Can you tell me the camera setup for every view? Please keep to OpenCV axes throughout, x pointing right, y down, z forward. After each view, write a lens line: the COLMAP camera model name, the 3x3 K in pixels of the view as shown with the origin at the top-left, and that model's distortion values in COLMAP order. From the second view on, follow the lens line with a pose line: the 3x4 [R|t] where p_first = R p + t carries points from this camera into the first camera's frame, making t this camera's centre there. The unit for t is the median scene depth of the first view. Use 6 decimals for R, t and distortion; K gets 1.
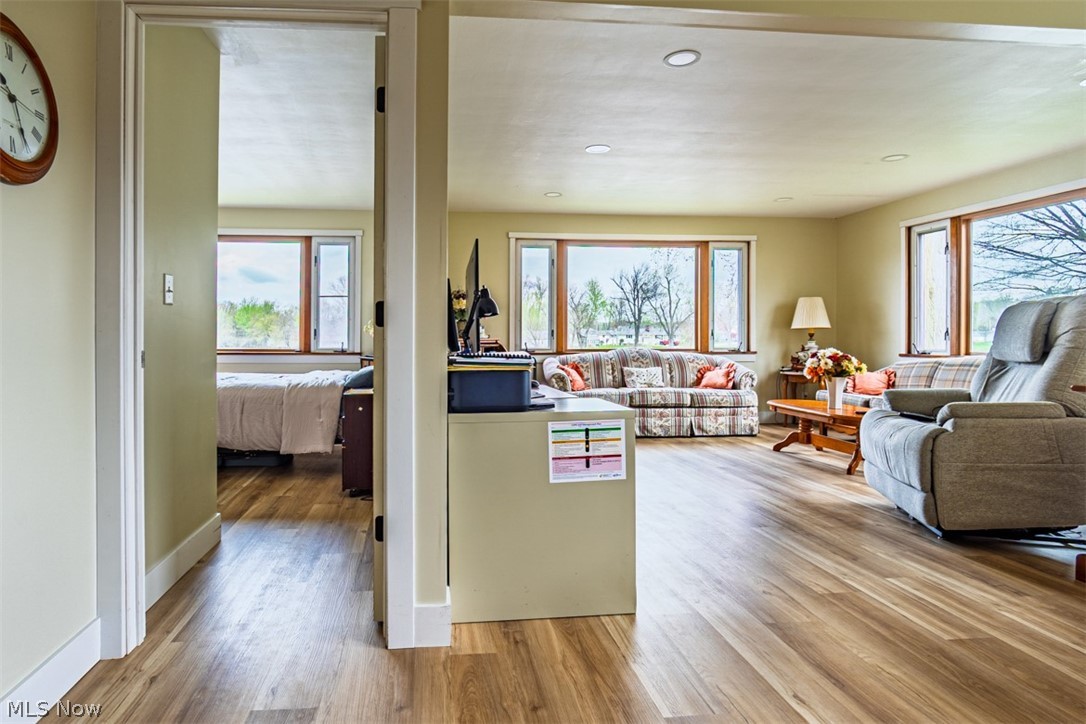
lens RADIAL K [[620.3, 0, 473.6], [0, 620.3, 341.5], [0, 0, 1]] dist [-0.003825, -0.000224]
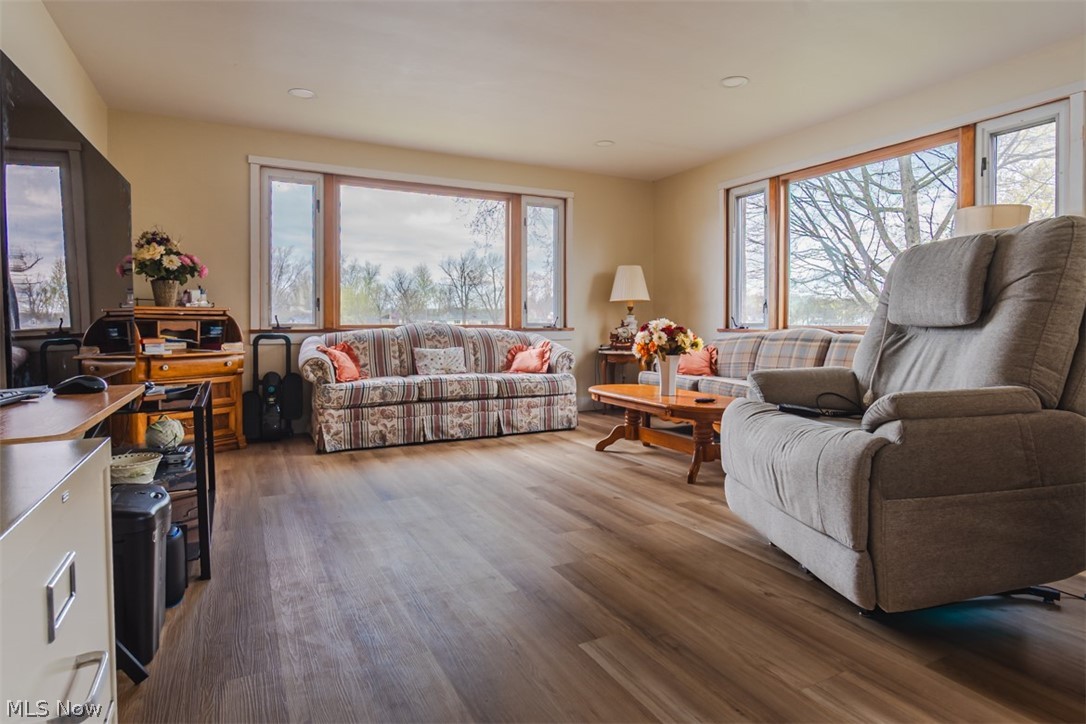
lens RADIAL K [[599.5, 0, 547.6], [0, 599.5, 334.5], [0, 0, 1]] dist [-0.018315, 0.000776]
pose [[0.923387, -0.005737, 0.383827, 0.120088], [0.000931, 0.999919, 0.012705, 0.016932], [-0.383869, -0.011374, 0.923318, 0.284545]]
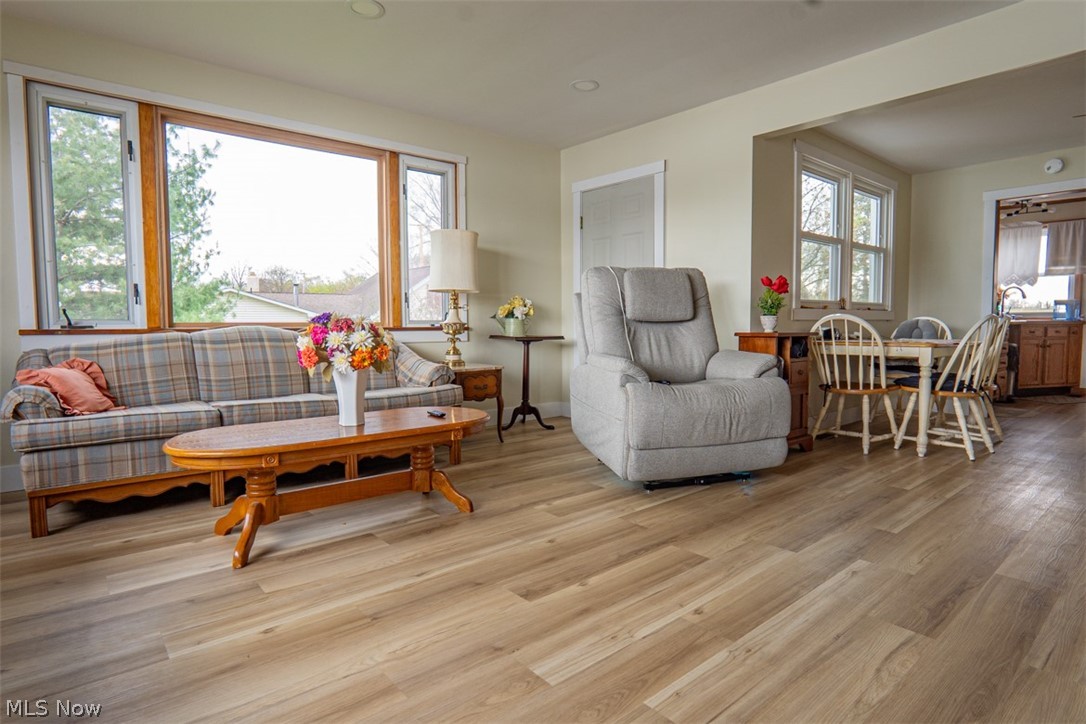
lens RADIAL K [[580.7, 0, 552.2], [0, 580.7, 361.1], [0, 0, 1]] dist [-0.028876, 0.001086]
pose [[-0.581443, -0.053764, 0.811809, 0.064124], [0.005720, 0.997519, 0.070160, 0.015568], [-0.813567, 0.045438, -0.579693, 0.914821]]
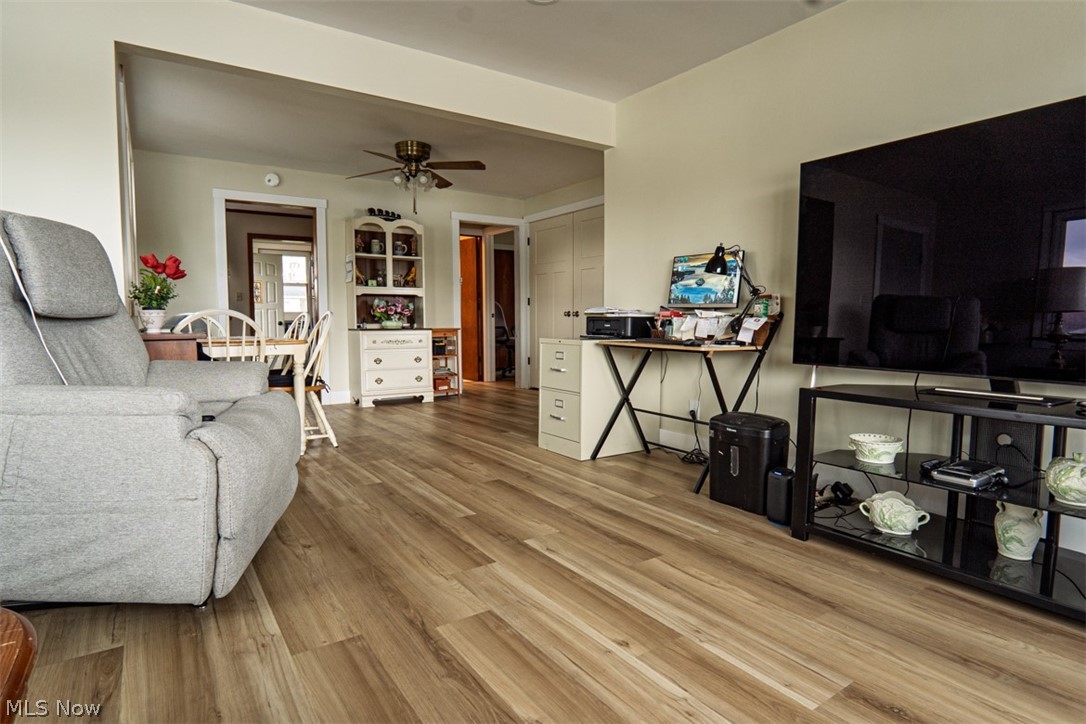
lens RADIAL K [[580.7, 0, 552.2], [0, 580.7, 361.1], [0, 0, 1]] dist [-0.028876, 0.001086]
pose [[-0.866732, 0.035249, -0.497527, 0.385341], [-0.004420, 0.996918, 0.078332, 0.015536], [0.498755, 0.070092, -0.863905, 0.892647]]
